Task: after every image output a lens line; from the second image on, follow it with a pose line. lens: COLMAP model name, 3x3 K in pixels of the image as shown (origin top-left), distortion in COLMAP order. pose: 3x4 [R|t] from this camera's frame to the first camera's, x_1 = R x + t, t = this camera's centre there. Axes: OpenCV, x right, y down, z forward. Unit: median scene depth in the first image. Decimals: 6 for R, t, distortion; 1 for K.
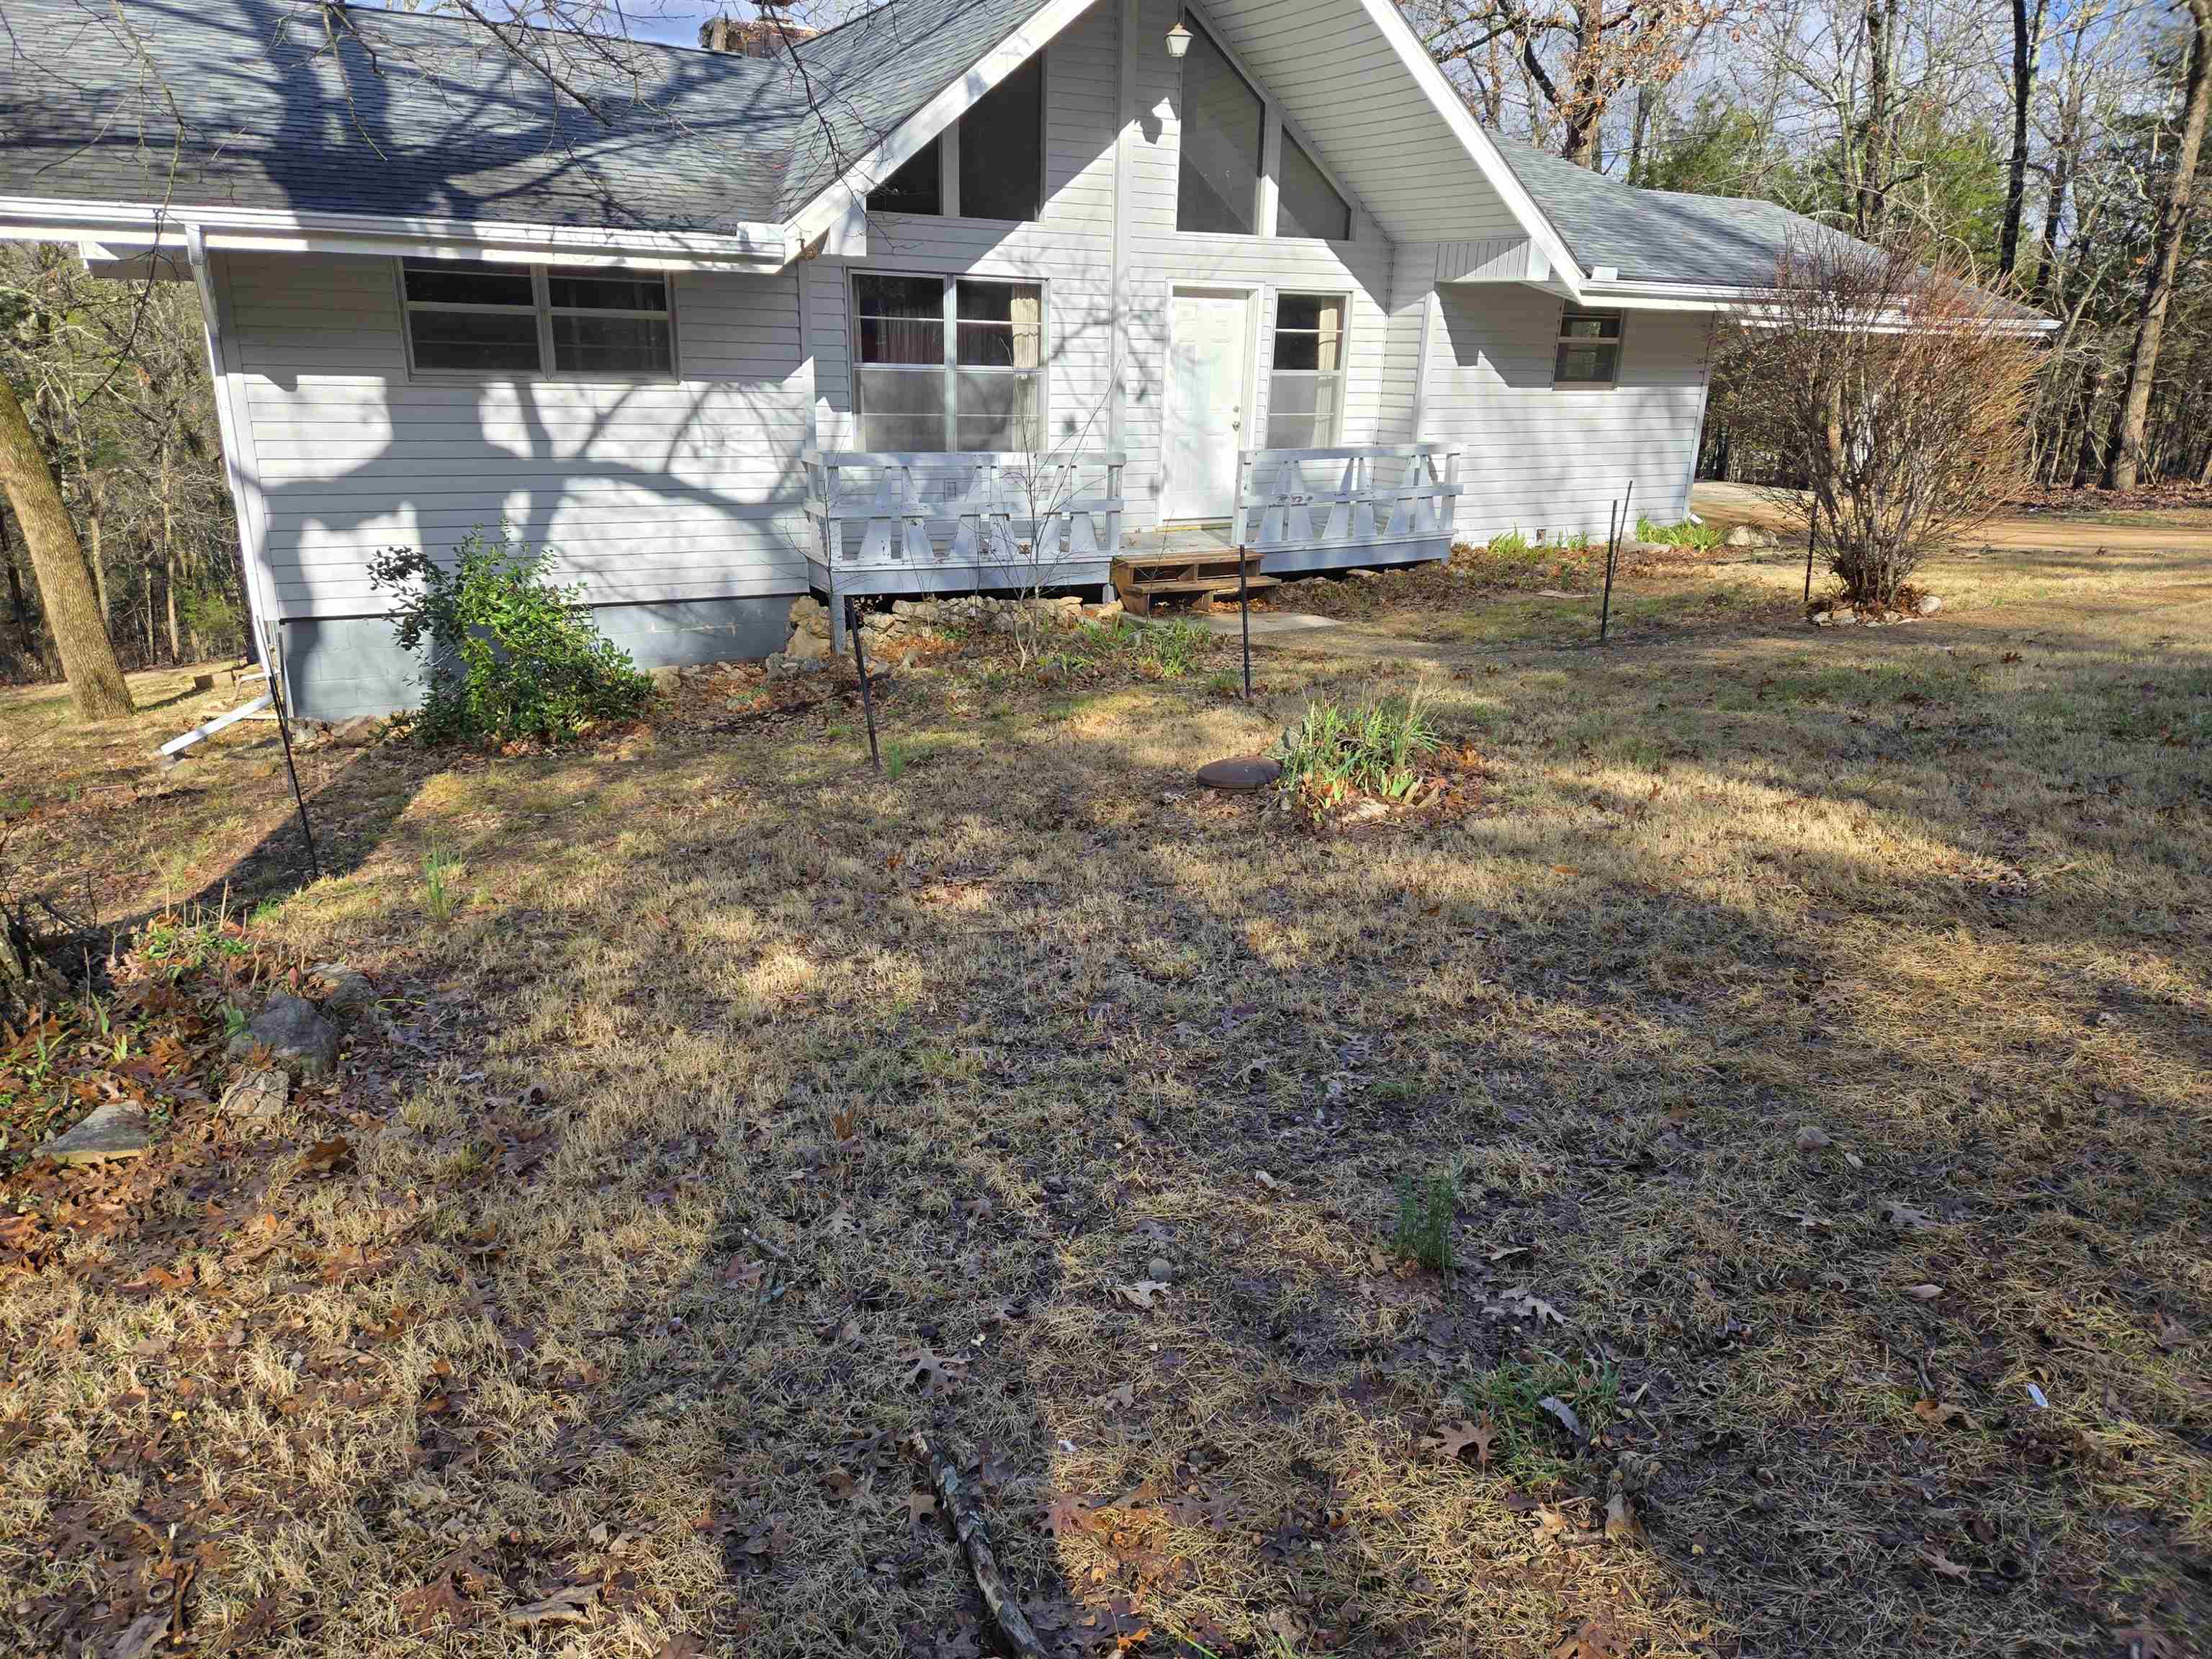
lens RADIAL K [[1463.5, 0, 1106.0], [0, 1463.5, 829.5], [0, 0, 1]] dist [0.074038, -0.000176]
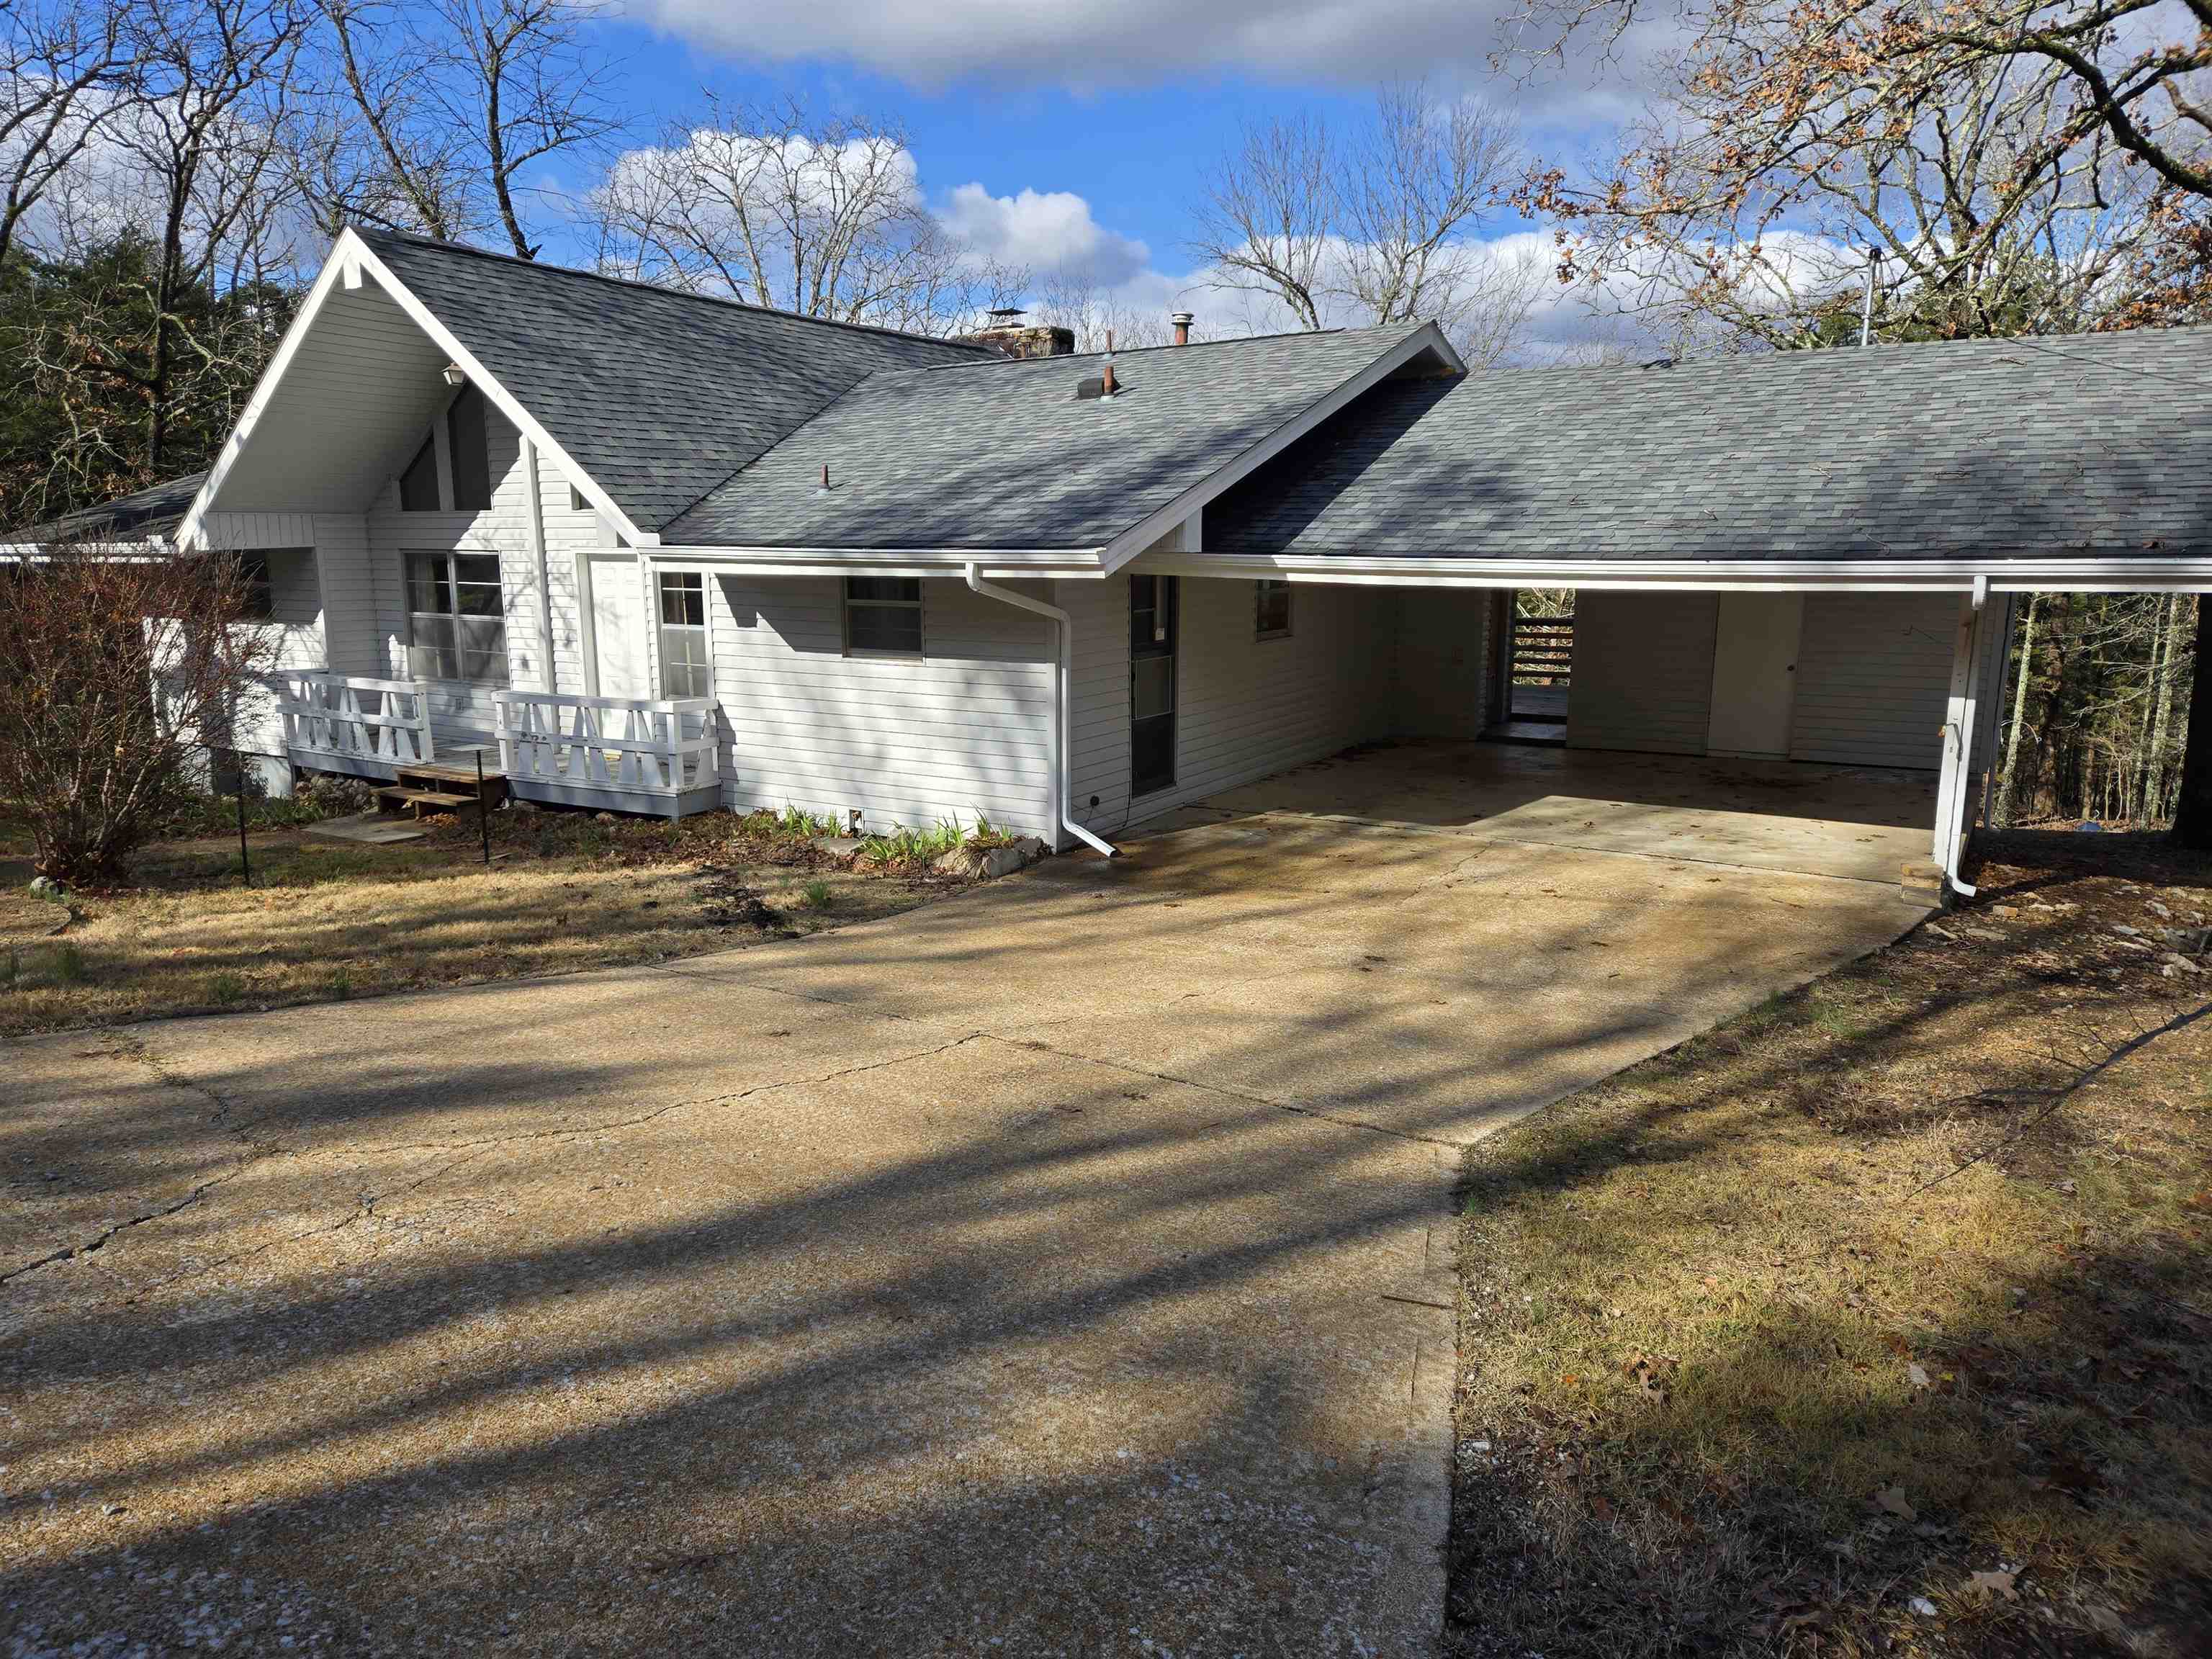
lens RADIAL K [[1463.5, 0, 1106.0], [0, 1463.5, 829.5], [0, 0, 1]] dist [0.074038, -0.000176]
pose [[0.460223, 0.154334, -0.874286, 1.375075], [-0.254590, 0.966357, 0.036571, -0.323476], [0.850517, 0.205754, 0.484032, 0.881586]]
